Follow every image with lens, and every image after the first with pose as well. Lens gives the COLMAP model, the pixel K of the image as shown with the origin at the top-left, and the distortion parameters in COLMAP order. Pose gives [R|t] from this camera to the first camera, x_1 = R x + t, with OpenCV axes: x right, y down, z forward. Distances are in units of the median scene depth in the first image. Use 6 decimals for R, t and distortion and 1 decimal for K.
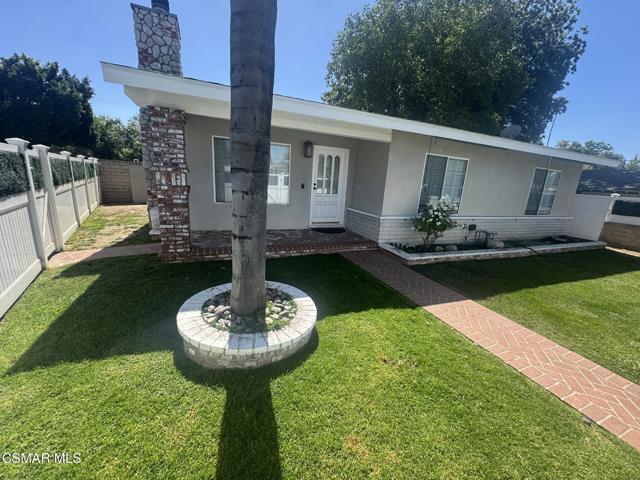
lens RADIAL K [[254.8, 0, 319.1], [0, 254.8, 239.5], [0, 0, 1]] dist [-0.004255, 0.000167]
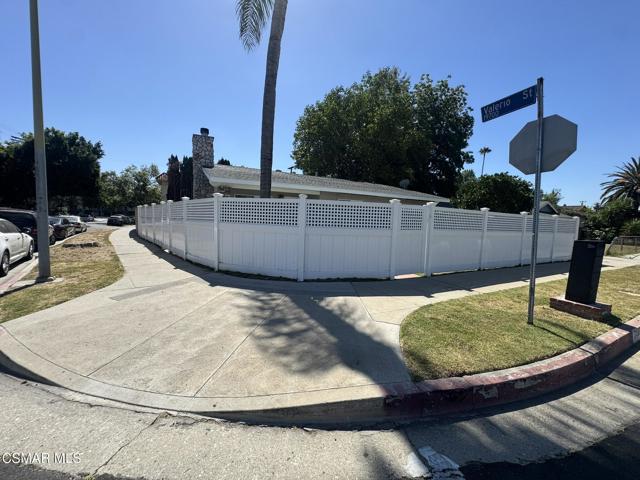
lens RADIAL K [[254.8, 0, 319.1], [0, 254.8, 239.5], [0, 0, 1]] dist [-0.004255, 0.000167]
pose [[0.993958, -0.043763, 0.100658, 0.020533], [0.058236, 0.987617, -0.145674, 0.296521], [-0.093037, 0.150655, 0.984199, -1.022562]]
